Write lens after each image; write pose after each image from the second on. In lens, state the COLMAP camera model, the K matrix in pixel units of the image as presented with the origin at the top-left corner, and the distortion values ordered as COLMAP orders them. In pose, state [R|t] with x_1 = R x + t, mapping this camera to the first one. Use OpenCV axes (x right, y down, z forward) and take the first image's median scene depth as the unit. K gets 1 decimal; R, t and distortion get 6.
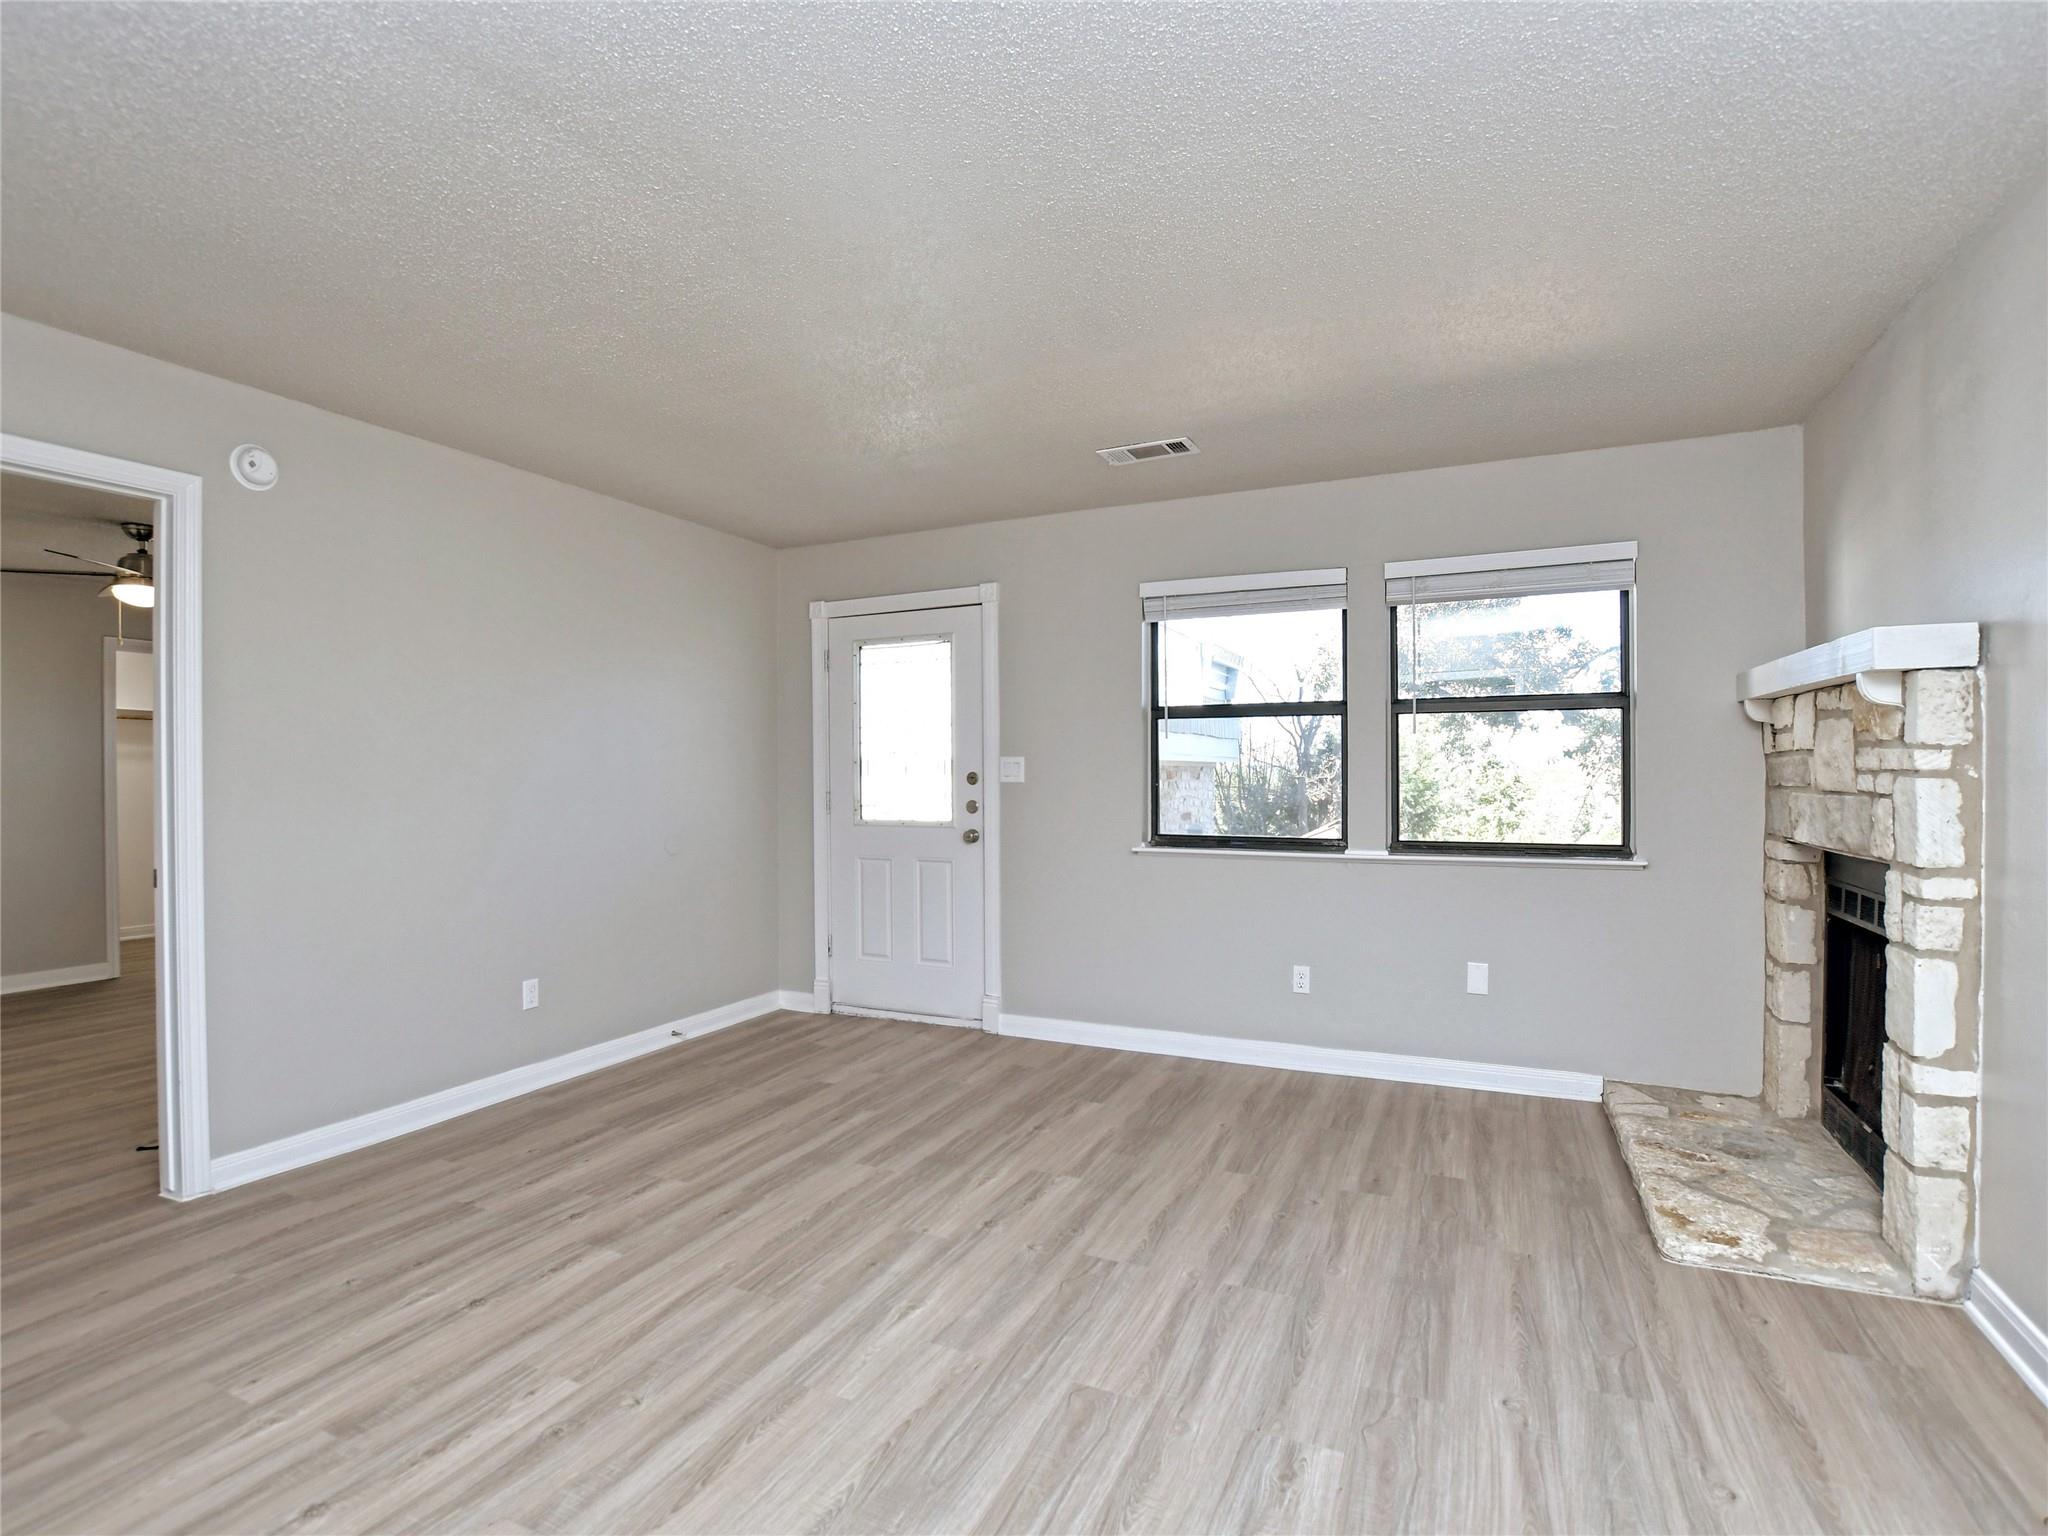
lens RADIAL K [[1013.1, 0, 1009.7], [0, 1013.1, 782.7], [0, 0, 1]] dist [-0.024061, 0.000527]
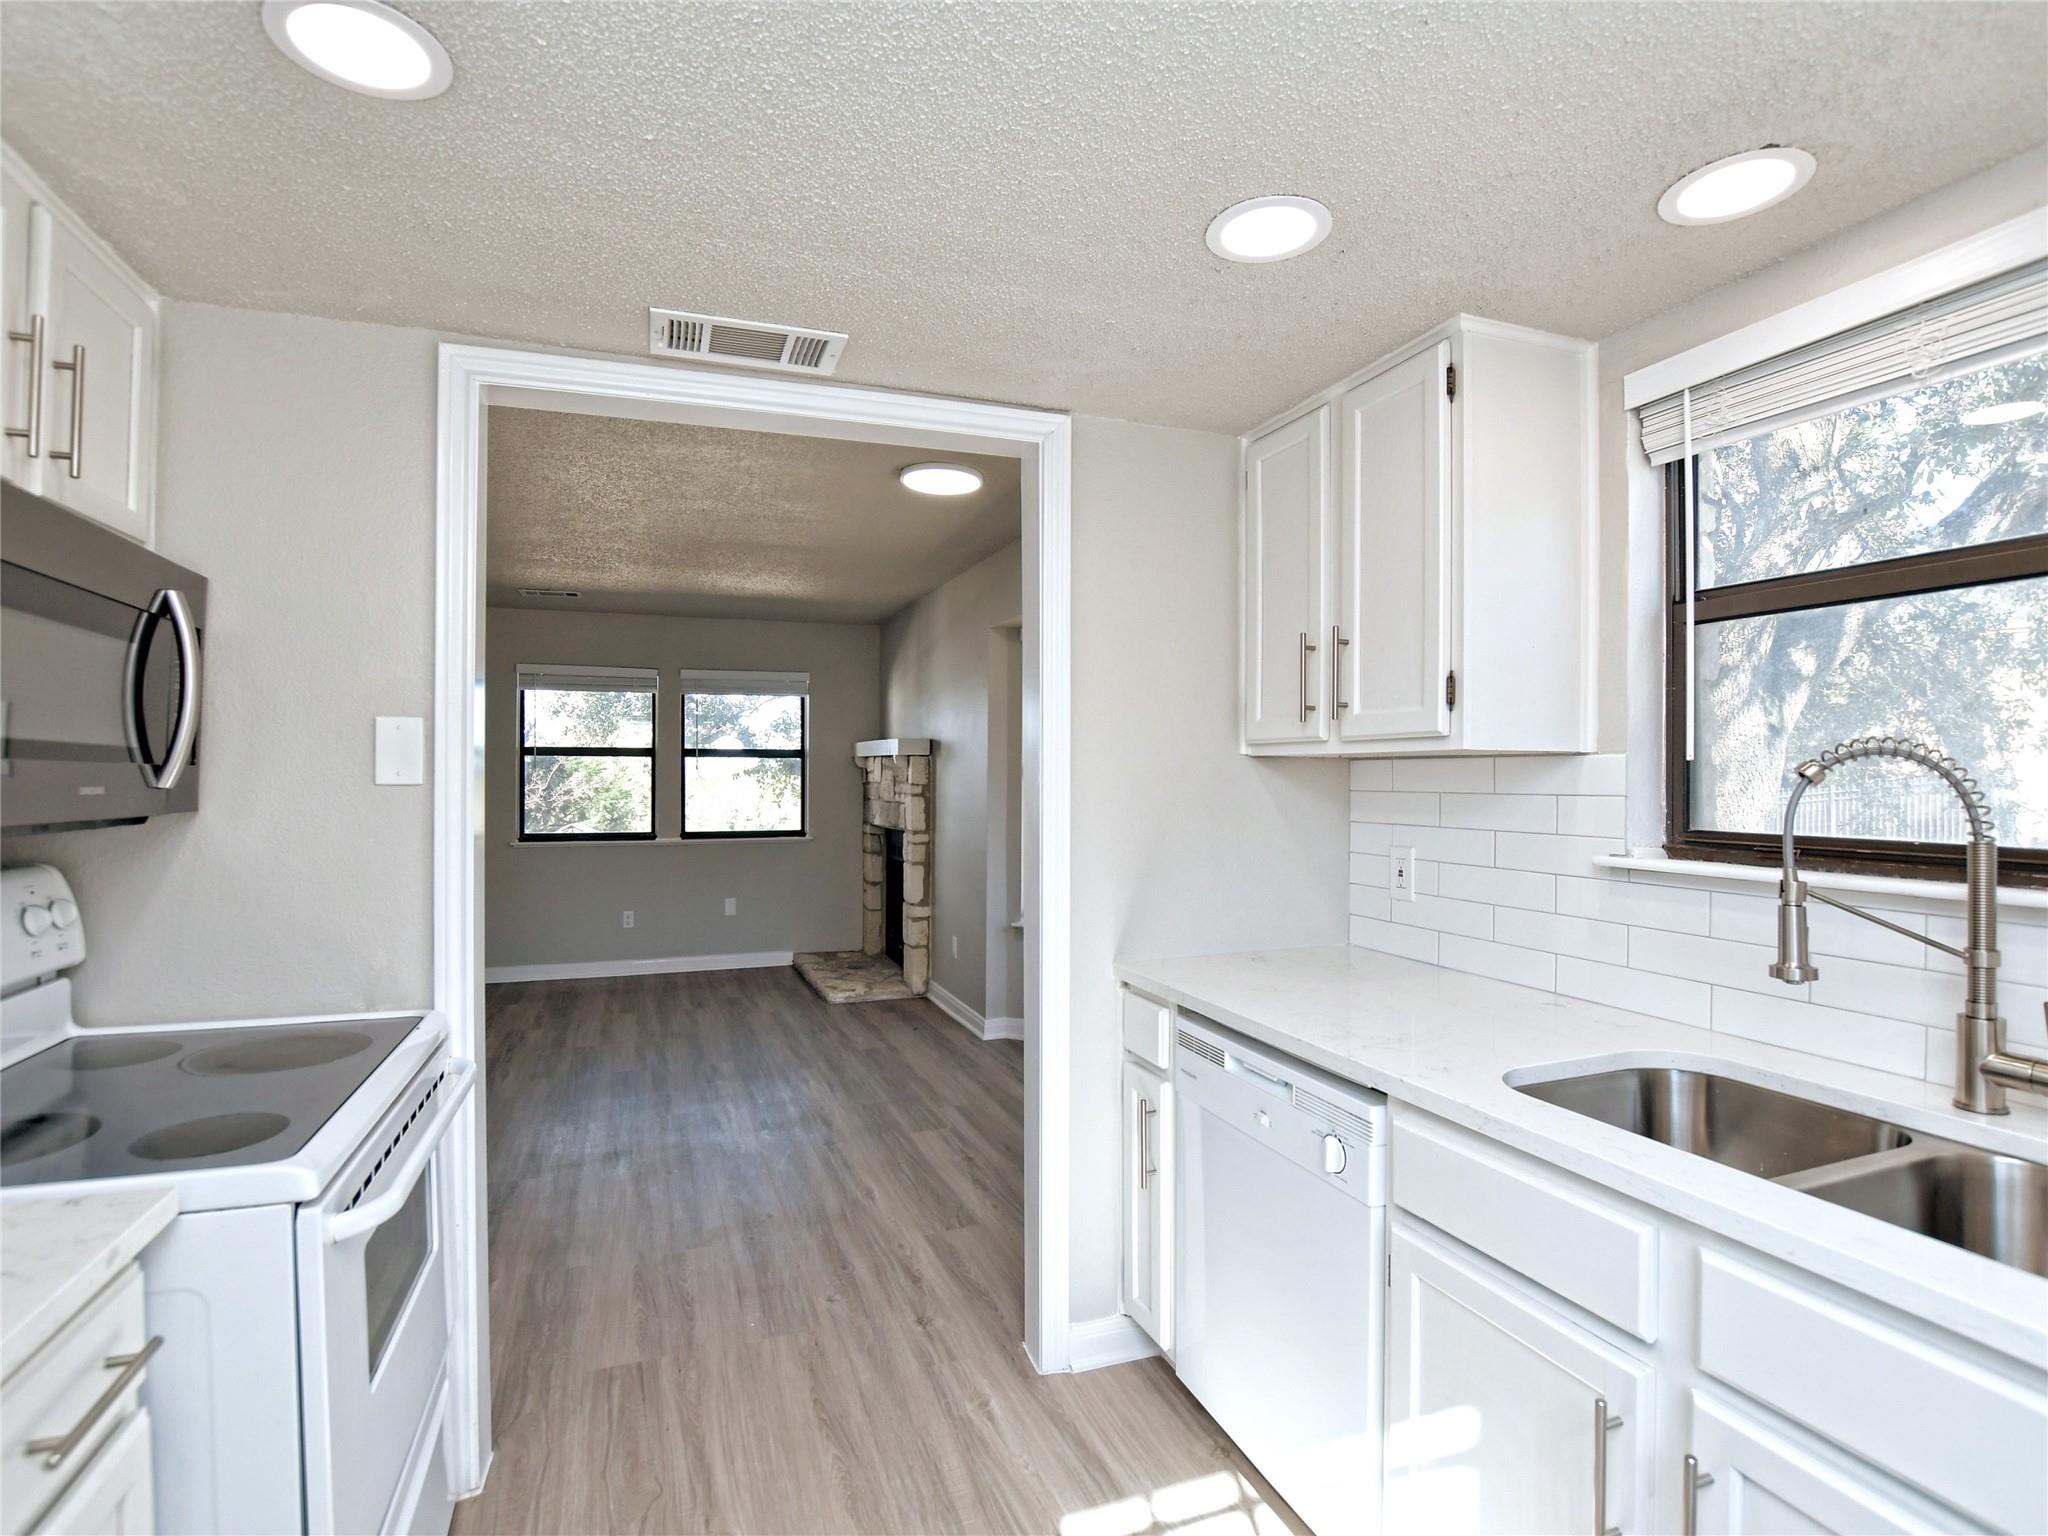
lens RADIAL K [[1013.1, 0, 1018.5], [0, 1013.1, 772.3], [0, 0, 1]] dist [-0.024061, 0.000527]
pose [[0.695540, 0.010883, 0.718405, -0.603360], [0.001330, 0.999864, -0.016435, -0.019296], [-0.718486, 0.012386, 0.695431, -0.792108]]
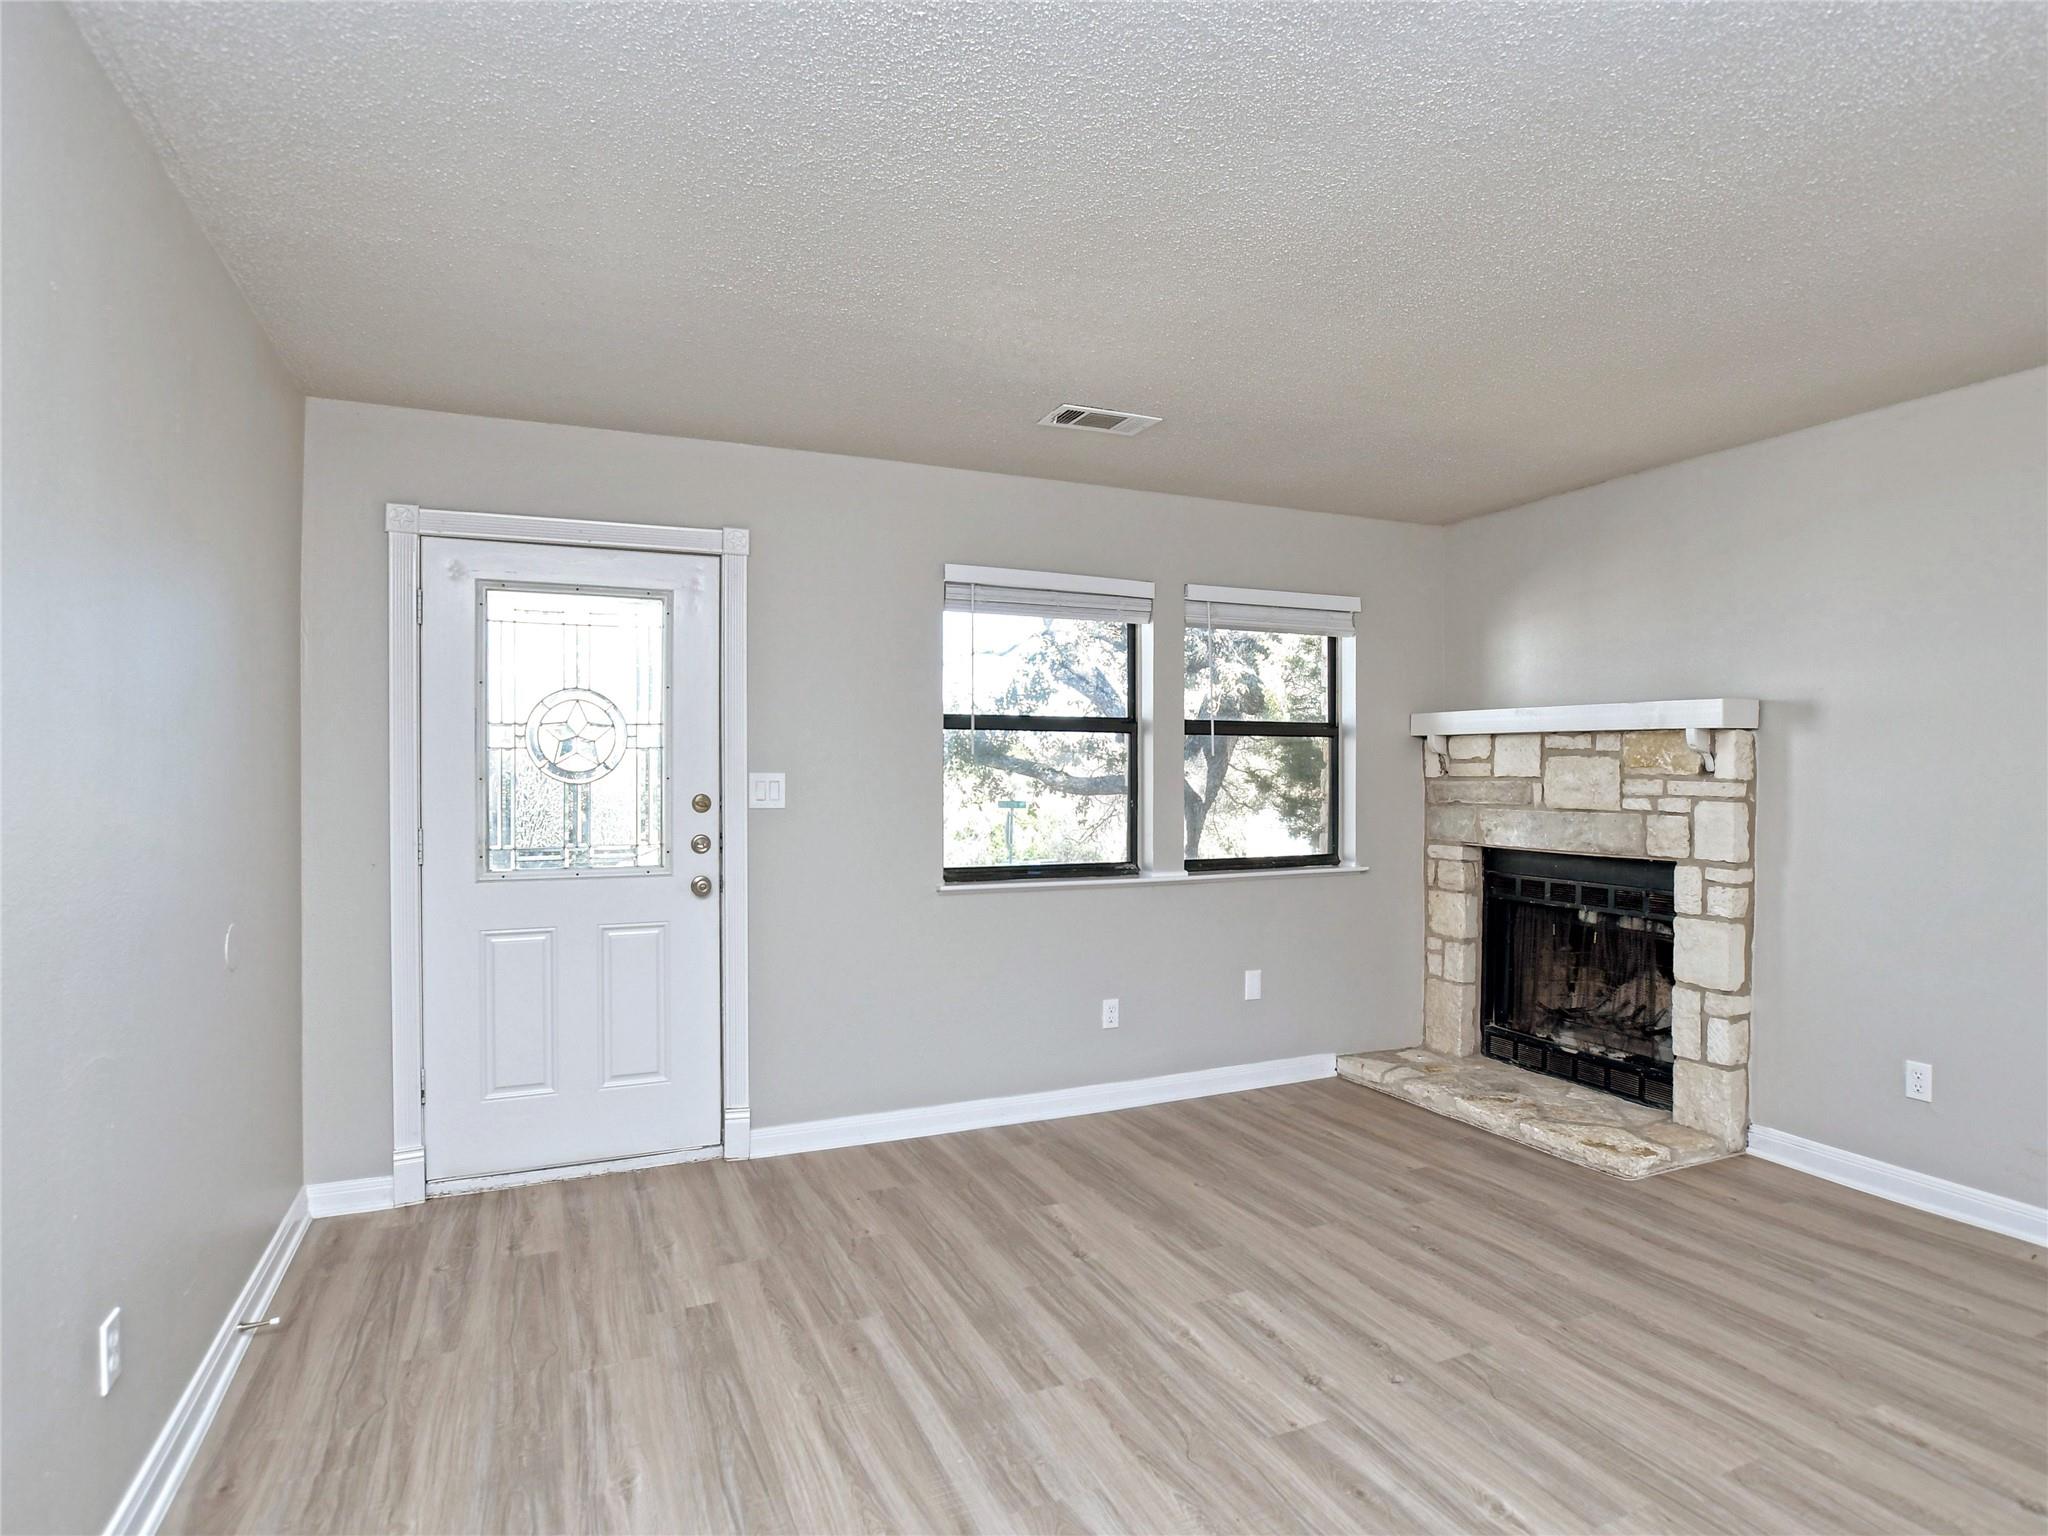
lens RADIAL K [[1071.9, 0, 1005.4], [0, 1071.9, 789.7], [0, 0, 1]] dist [-0.026731, -0.002296]
pose [[0.659927, -0.007369, 0.751294, -0.717818], [0.003904, 0.999972, 0.006379, -0.027990], [-0.751320, -0.001277, 0.659937, 0.570244]]
